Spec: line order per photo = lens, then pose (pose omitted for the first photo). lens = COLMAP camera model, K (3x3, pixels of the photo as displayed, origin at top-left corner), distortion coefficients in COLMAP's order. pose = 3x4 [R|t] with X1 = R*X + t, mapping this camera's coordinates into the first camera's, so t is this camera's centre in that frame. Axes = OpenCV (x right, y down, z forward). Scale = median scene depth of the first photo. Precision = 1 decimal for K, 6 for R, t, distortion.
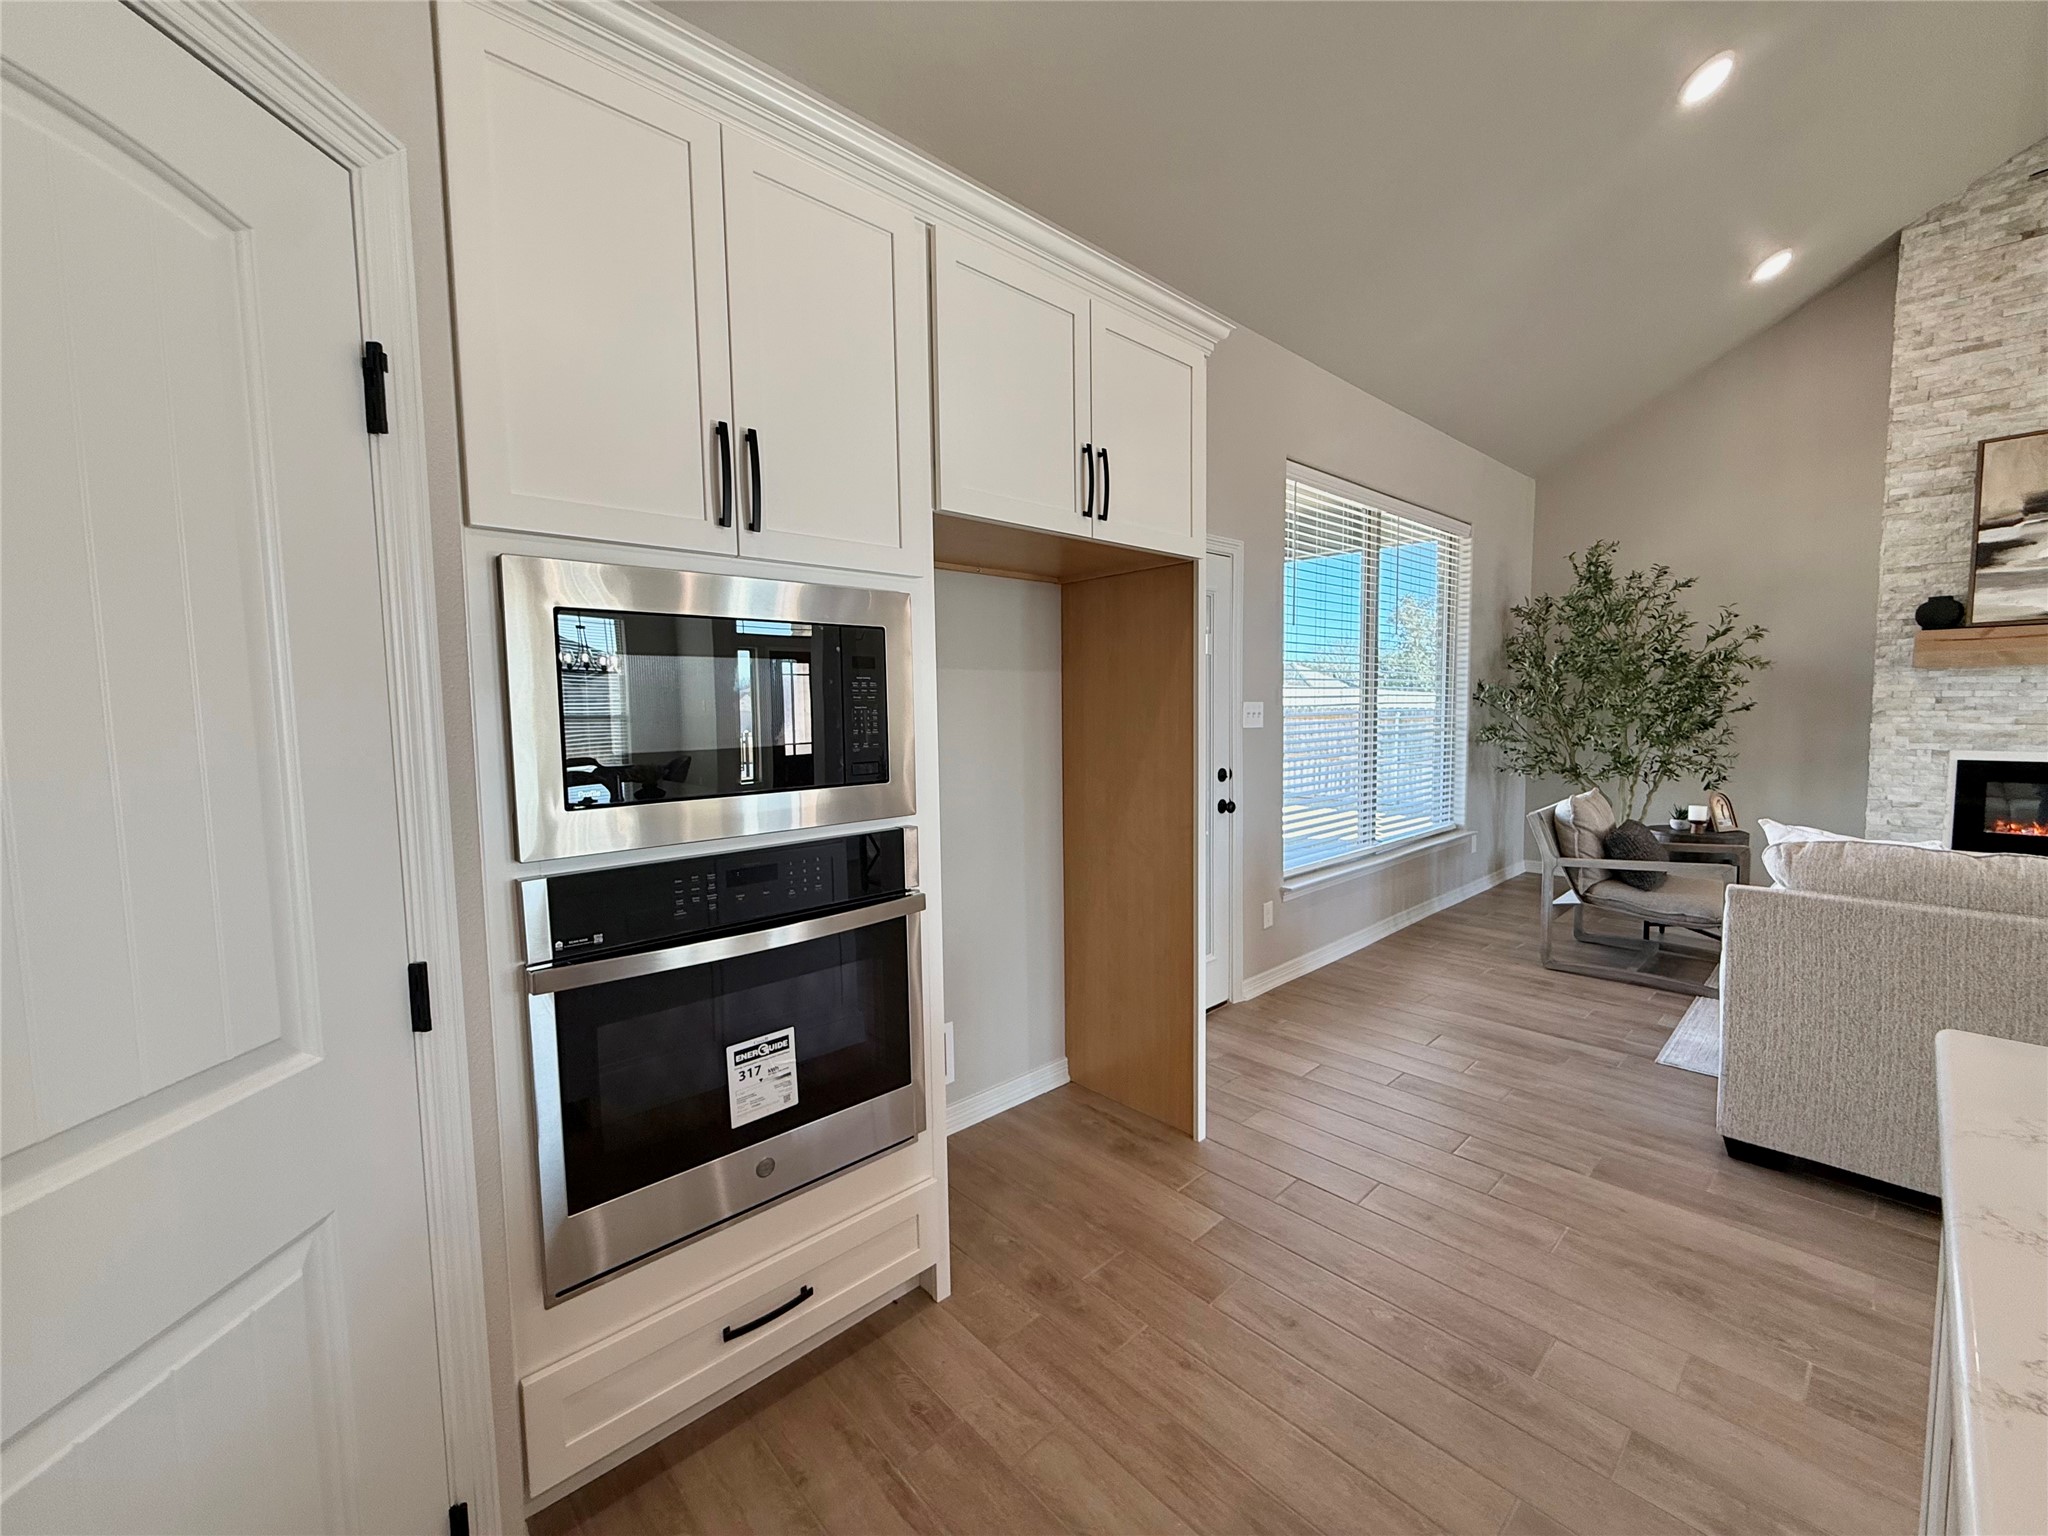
lens RADIAL K [[816.7, 0, 1017.9], [0, 816.7, 767.3], [0, 0, 1]] dist [0.002363, -0.000543]
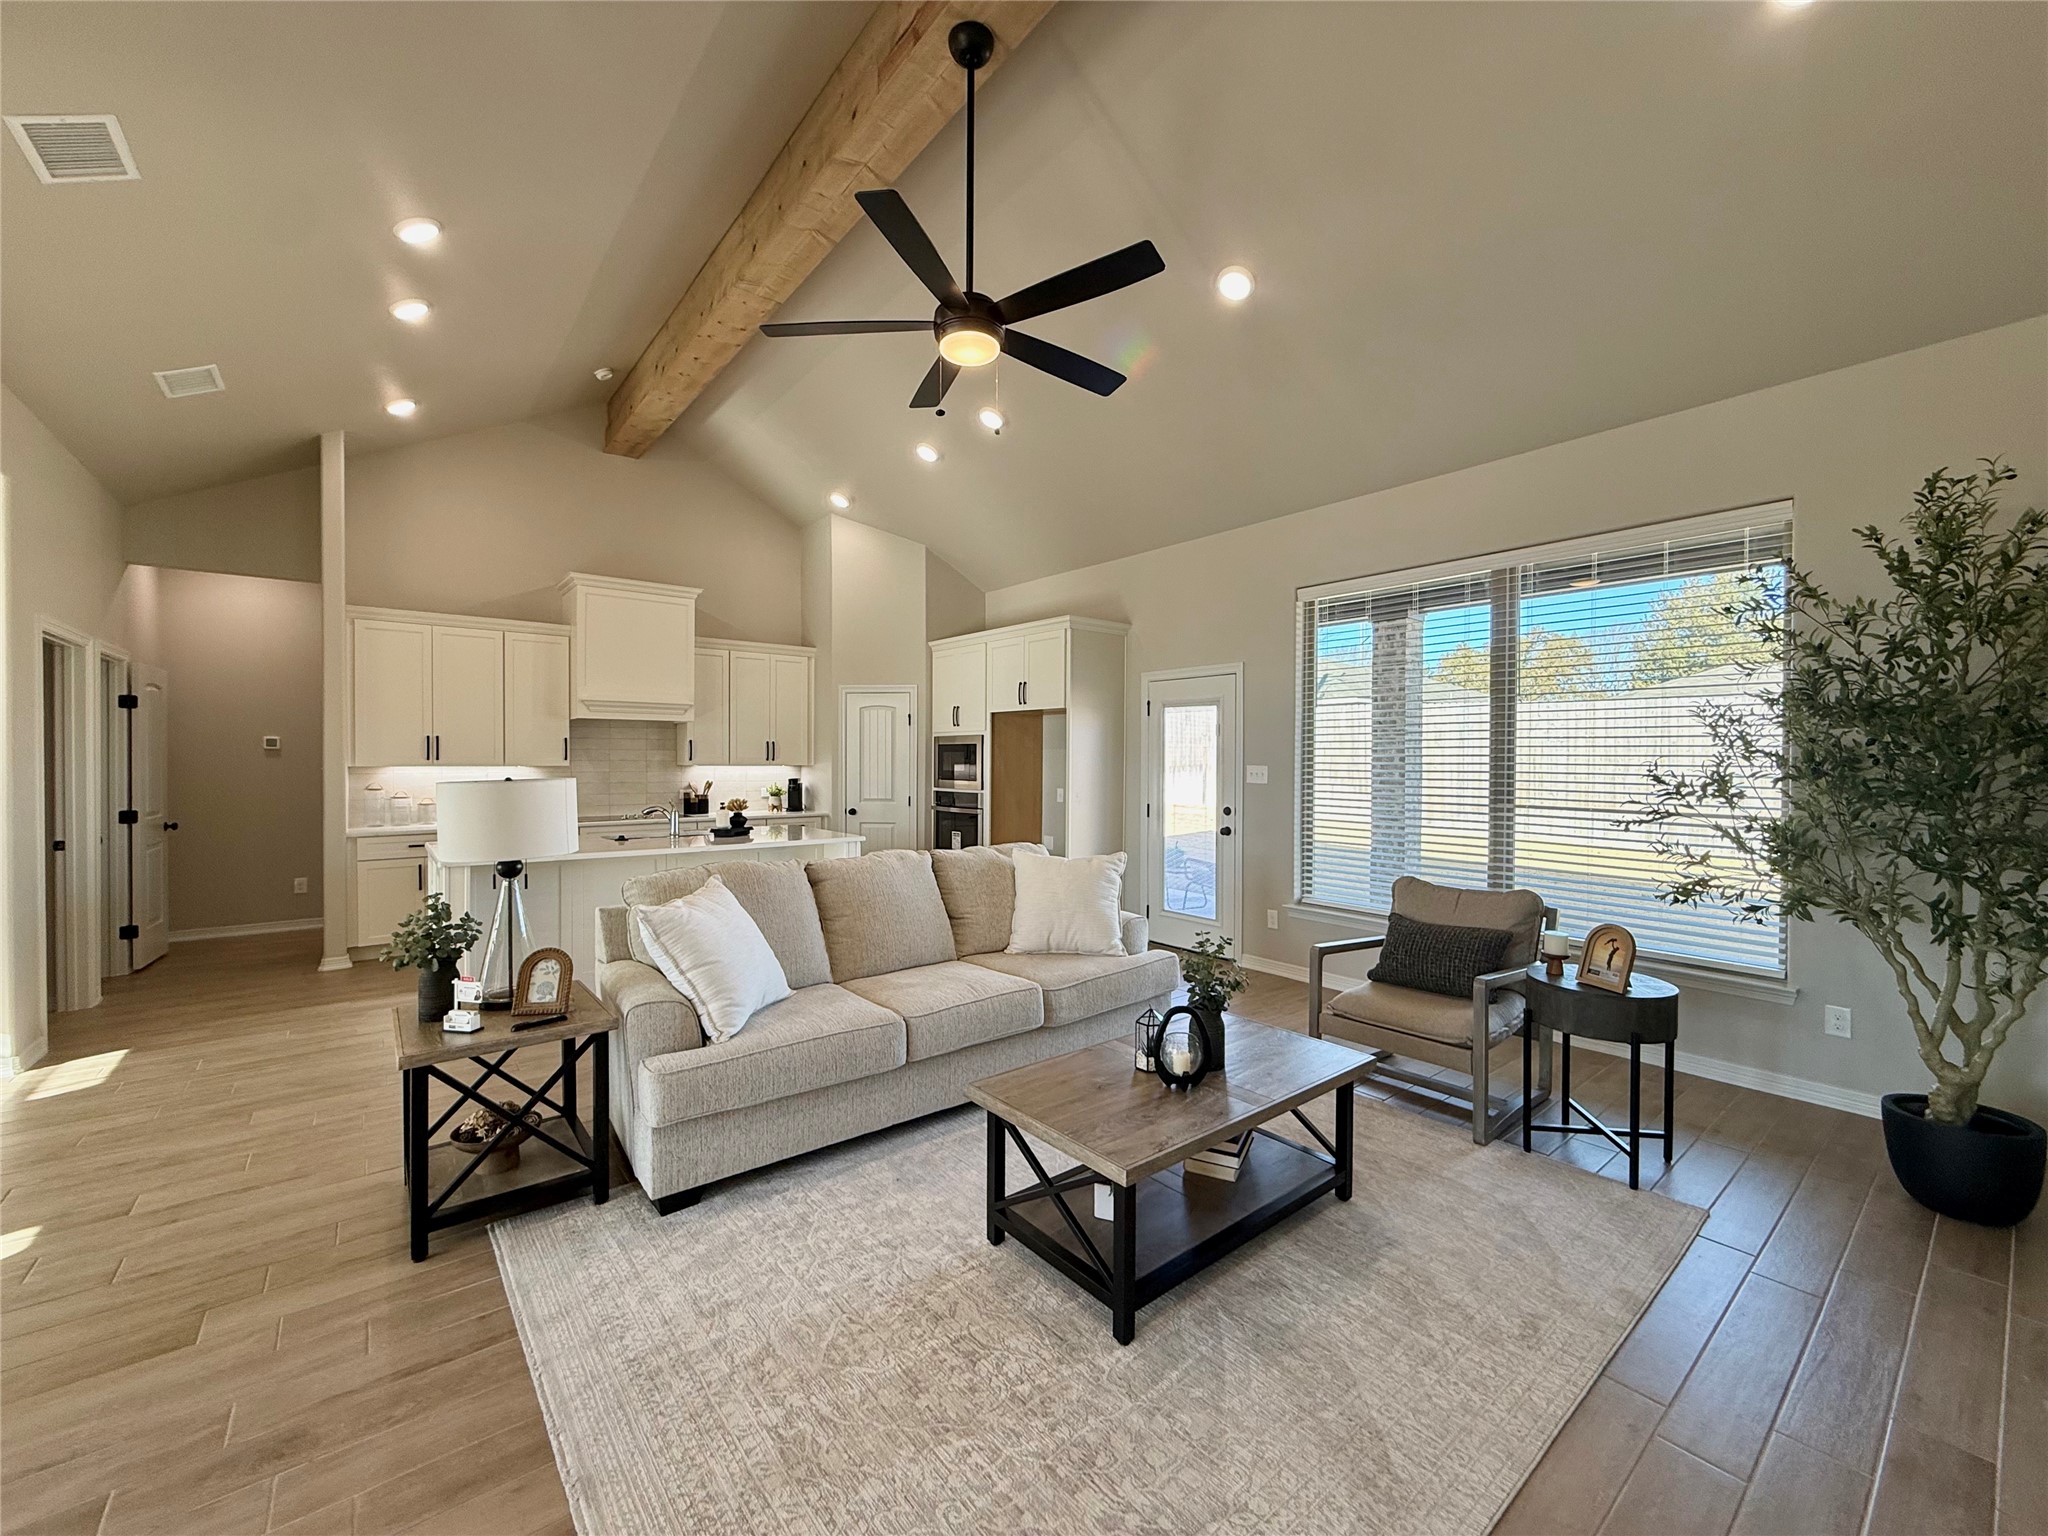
lens RADIAL K [[816.7, 0, 1023.1], [0, 816.7, 763.7], [0, 0, 1]] dist [0.002363, -0.000543]
pose [[-0.067462, 0.028187, -0.997324, 3.190463], [-0.075115, 0.996620, 0.033248, -0.180912], [0.994890, 0.077157, -0.065117, 1.214435]]
